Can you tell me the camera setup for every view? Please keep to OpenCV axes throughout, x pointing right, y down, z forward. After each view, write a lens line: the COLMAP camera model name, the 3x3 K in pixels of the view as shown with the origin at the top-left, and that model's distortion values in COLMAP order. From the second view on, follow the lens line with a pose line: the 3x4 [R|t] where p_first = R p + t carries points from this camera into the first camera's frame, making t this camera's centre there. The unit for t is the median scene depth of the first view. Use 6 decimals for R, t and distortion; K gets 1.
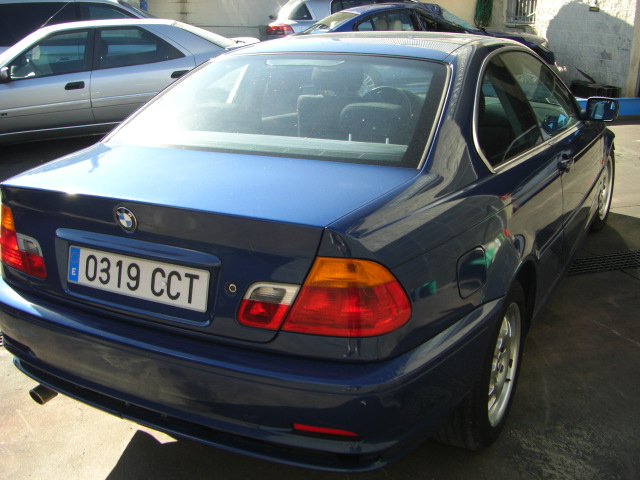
lens RADIAL K [[723.6, 0, 315.9], [0, 723.6, 244.3], [0, 0, 1]] dist [-0.147095, 0.000000]
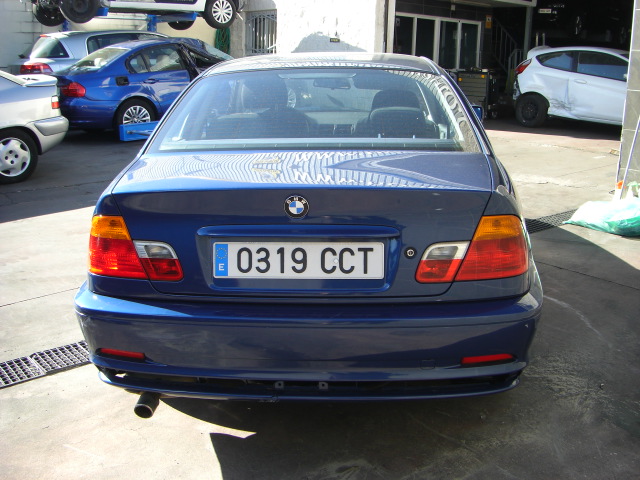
lens RADIAL K [[723.6, 0, 315.8], [0, 723.6, 240.9], [0, 0, 1]] dist [-0.147095, 0.000000]
pose [[0.905131, -0.104147, 0.412178, -0.677539], [0.127933, 0.991315, -0.030457, 0.052587], [-0.405427, 0.080299, 0.910594, -0.014401]]
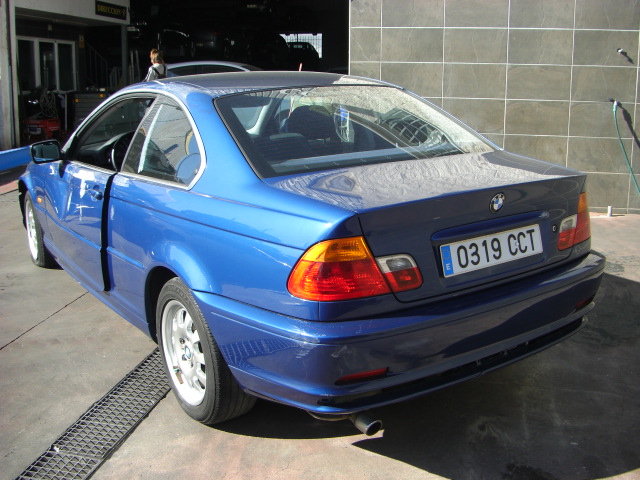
lens RADIAL K [[723.6, 0, 319.0], [0, 723.6, 239.8], [0, 0, 1]] dist [-0.147095, 0.000000]
pose [[0.442797, -0.209670, 0.871762, -1.498291], [0.285077, 0.954743, 0.084828, -0.167533], [-0.850095, 0.210958, 0.482530, 0.643380]]
